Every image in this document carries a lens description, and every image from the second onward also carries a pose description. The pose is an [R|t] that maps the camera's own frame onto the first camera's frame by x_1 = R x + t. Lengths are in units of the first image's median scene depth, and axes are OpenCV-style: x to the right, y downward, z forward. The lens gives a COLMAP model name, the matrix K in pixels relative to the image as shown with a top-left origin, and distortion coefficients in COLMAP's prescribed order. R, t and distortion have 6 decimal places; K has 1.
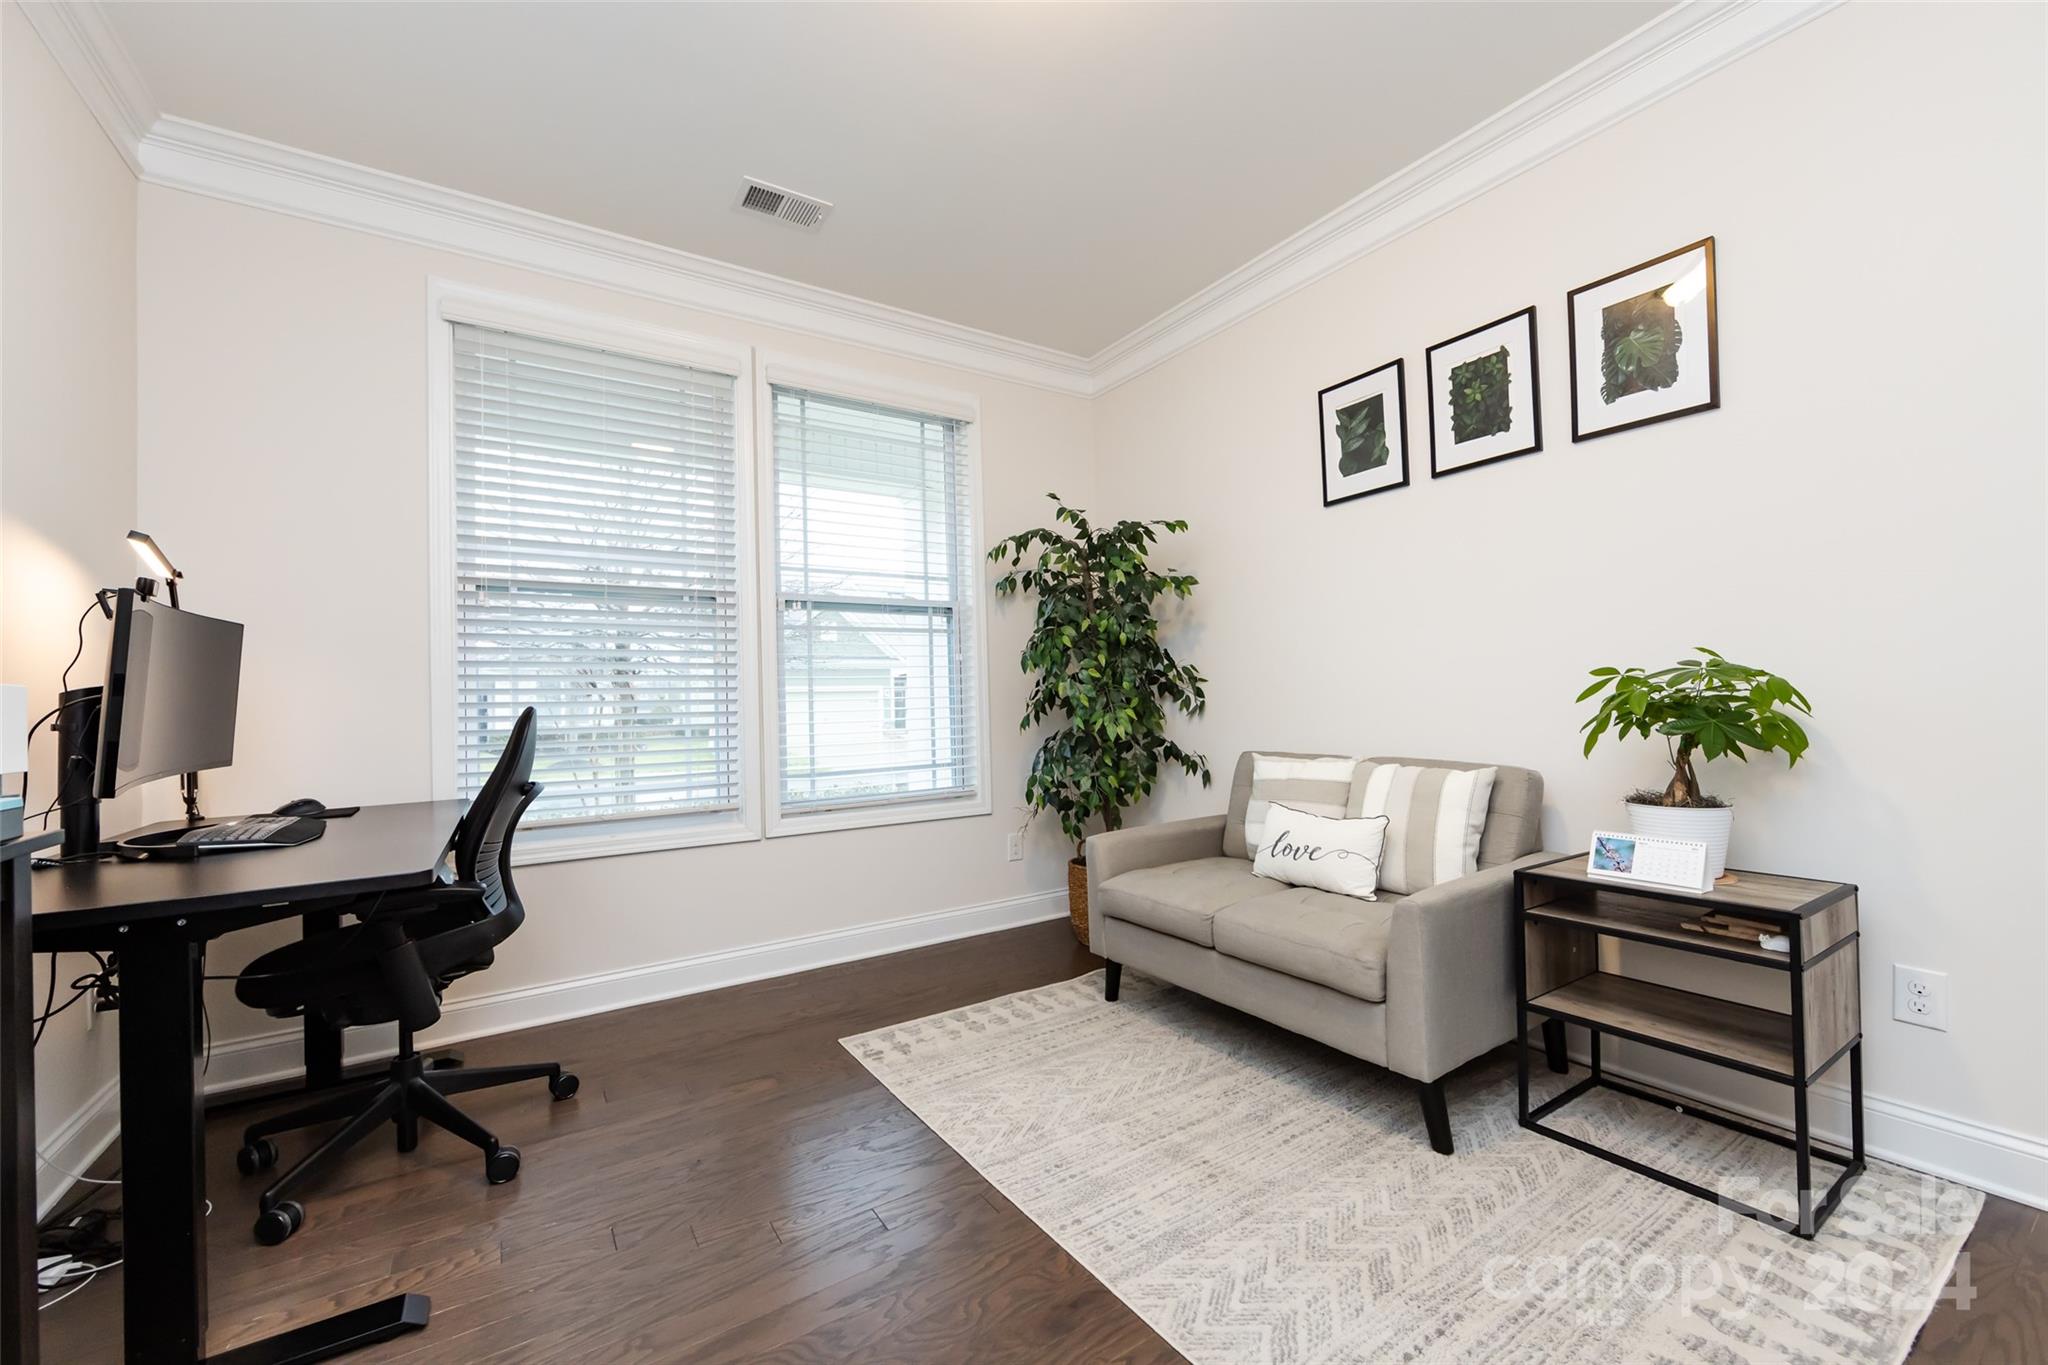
lens RADIAL K [[813.5, 0, 1029.0], [0, 813.5, 698.6], [0, 0, 1]] dist [-0.003780, 0.000086]
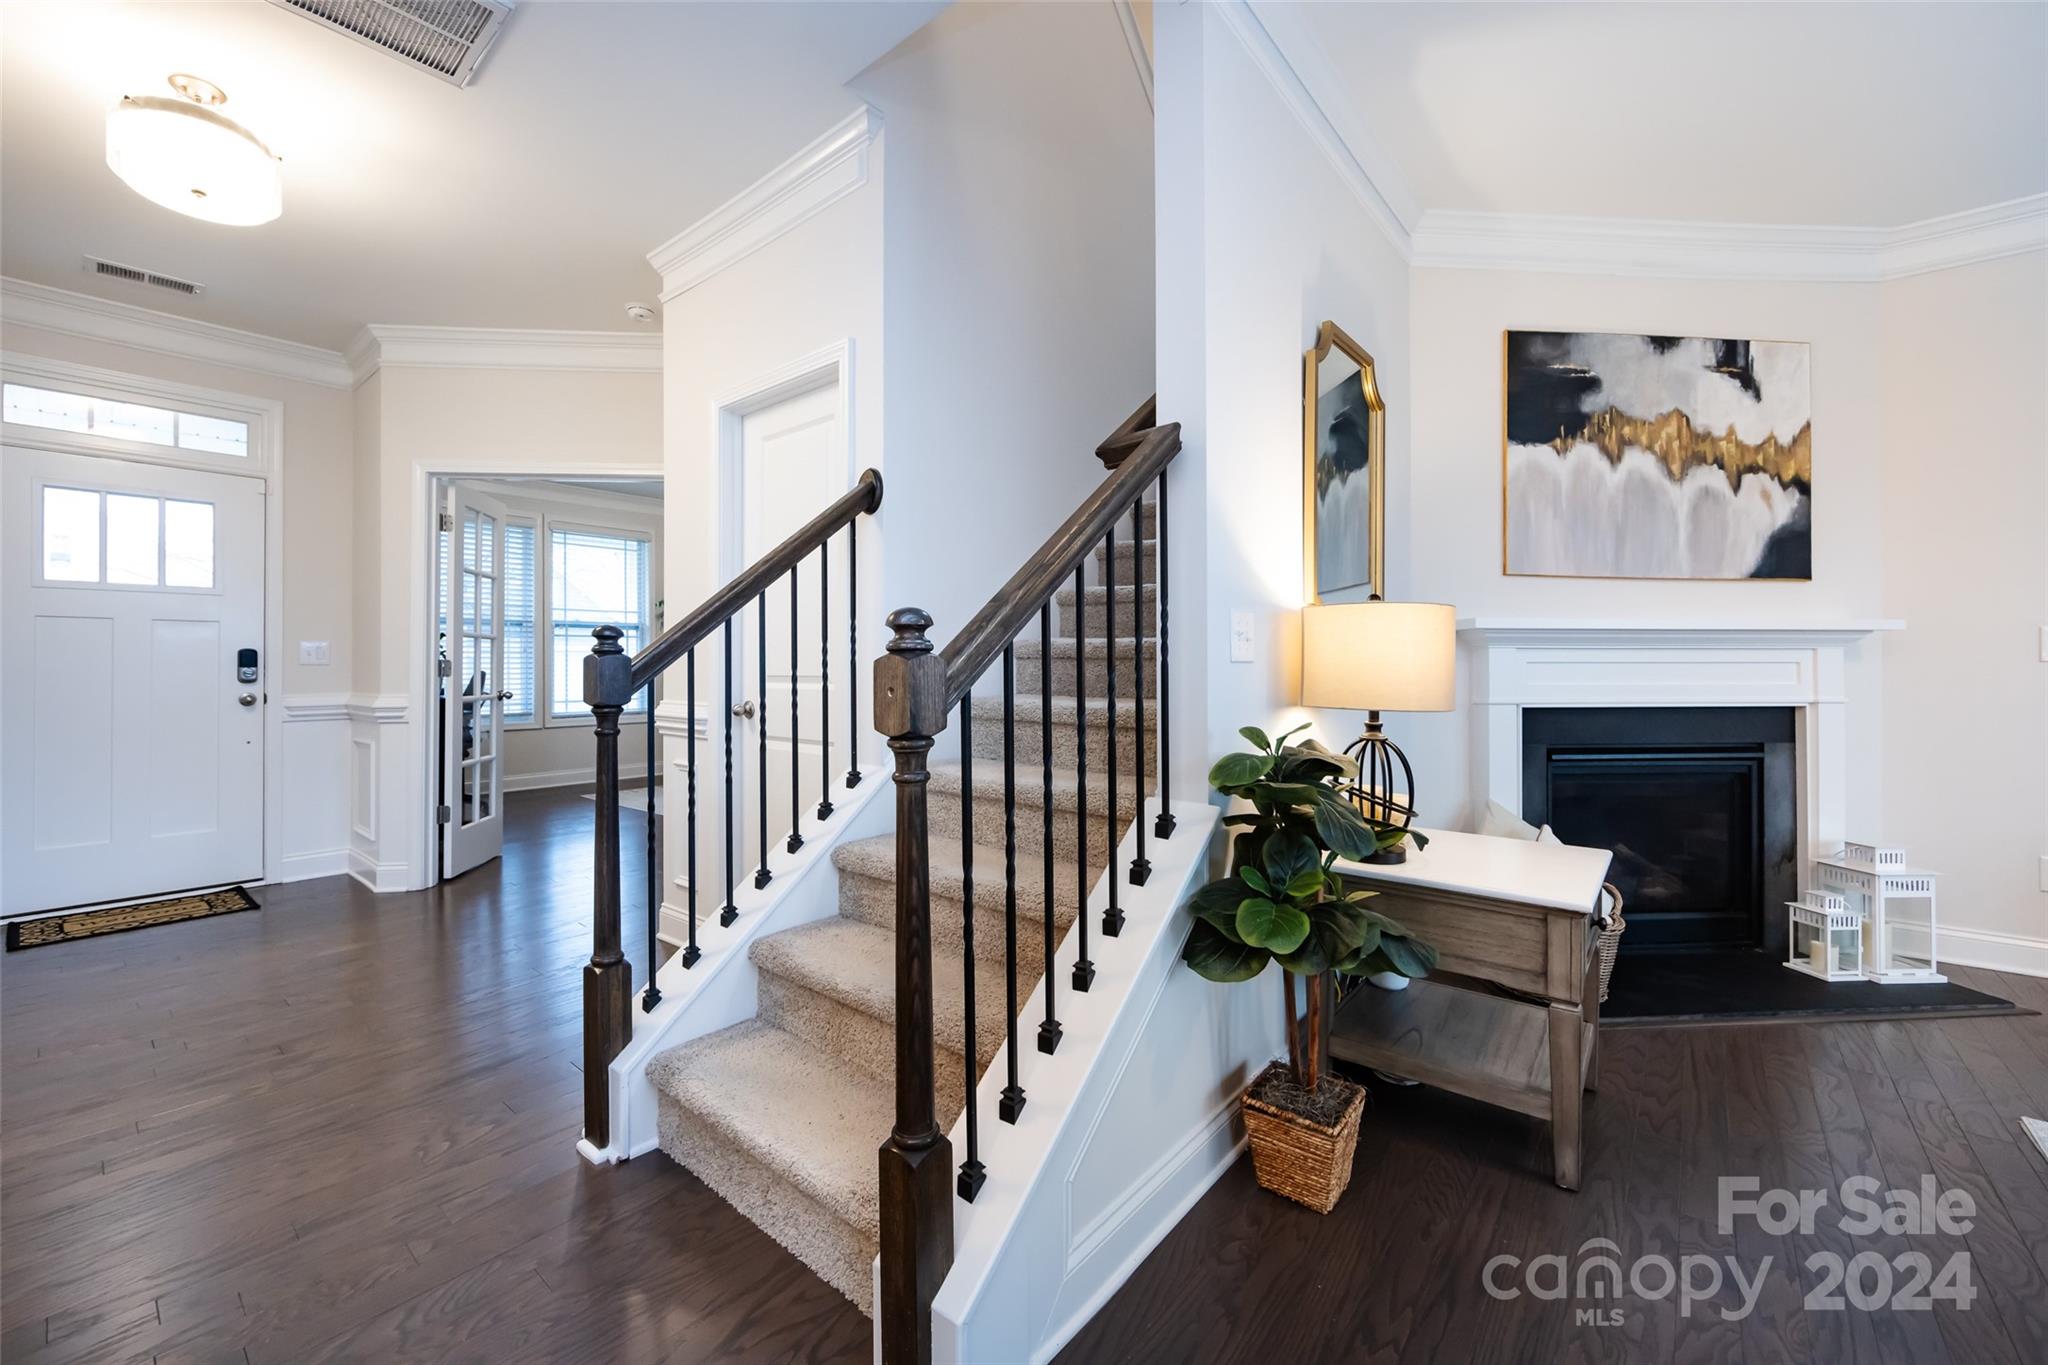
lens RADIAL K [[813.5, 0, 1023.5], [0, 813.5, 665.4], [0, 0, 1]] dist [-0.003780, 0.000086]
pose [[0.957620, 0.024261, 0.287012, 0.283147], [-0.025436, 0.999676, 0.000366, -0.037318], [-0.286910, -0.007651, 0.957927, -1.445318]]
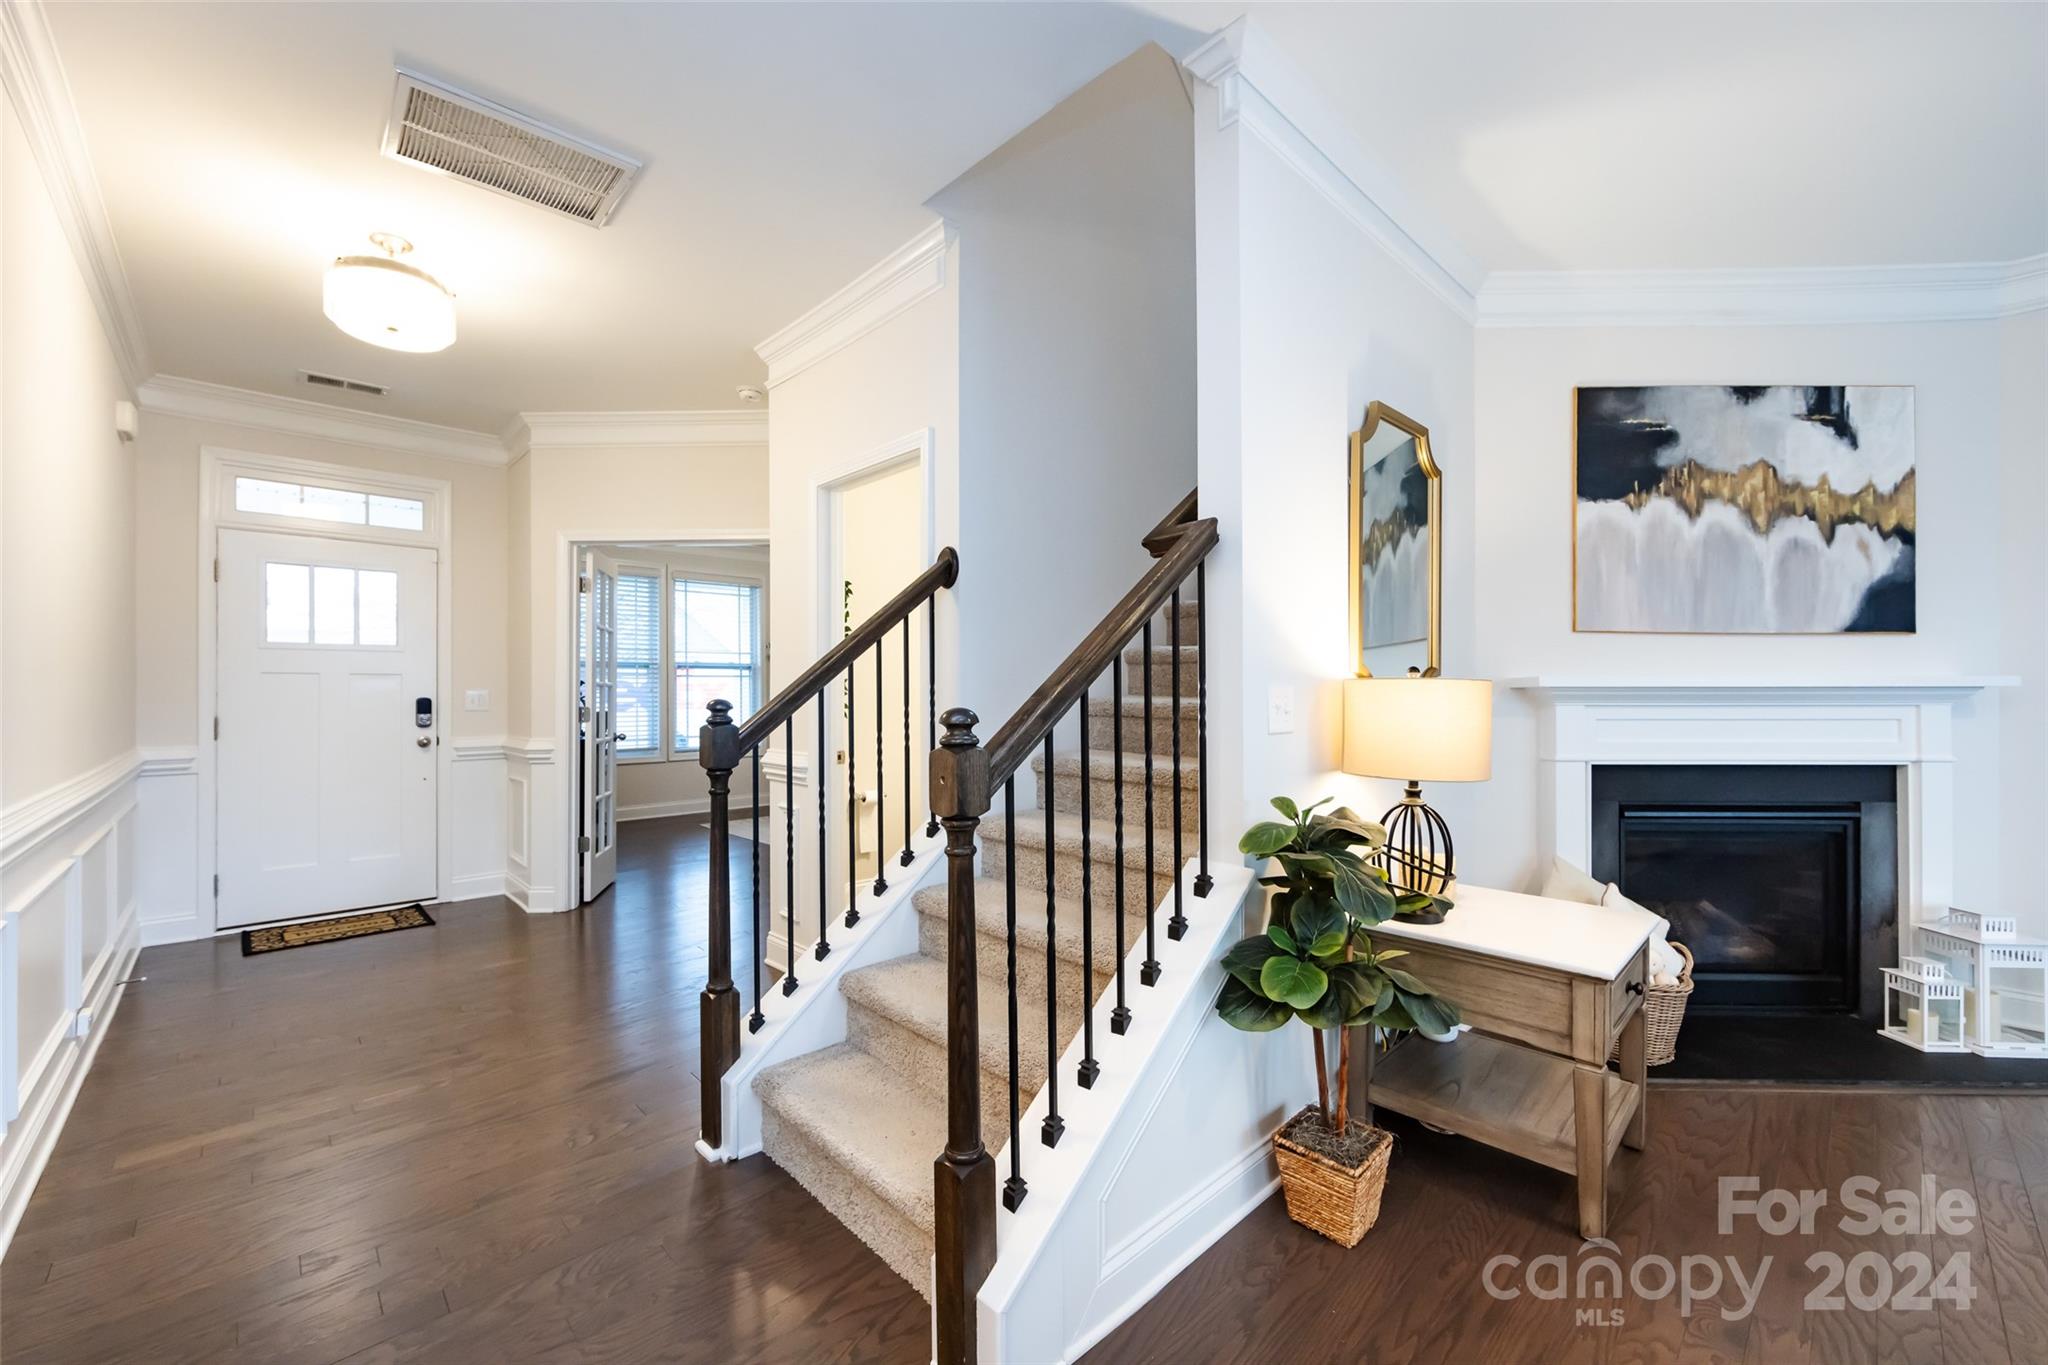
lens RADIAL K [[813.5, 0, 1036.0], [0, 813.5, 693.1], [0, 0, 1]] dist [-0.003780, 0.000086]
pose [[0.982982, 0.022744, 0.182291, 0.298628], [-0.024134, 0.999694, 0.005412, -0.071269], [-0.182112, -0.009720, 0.983230, -1.510866]]
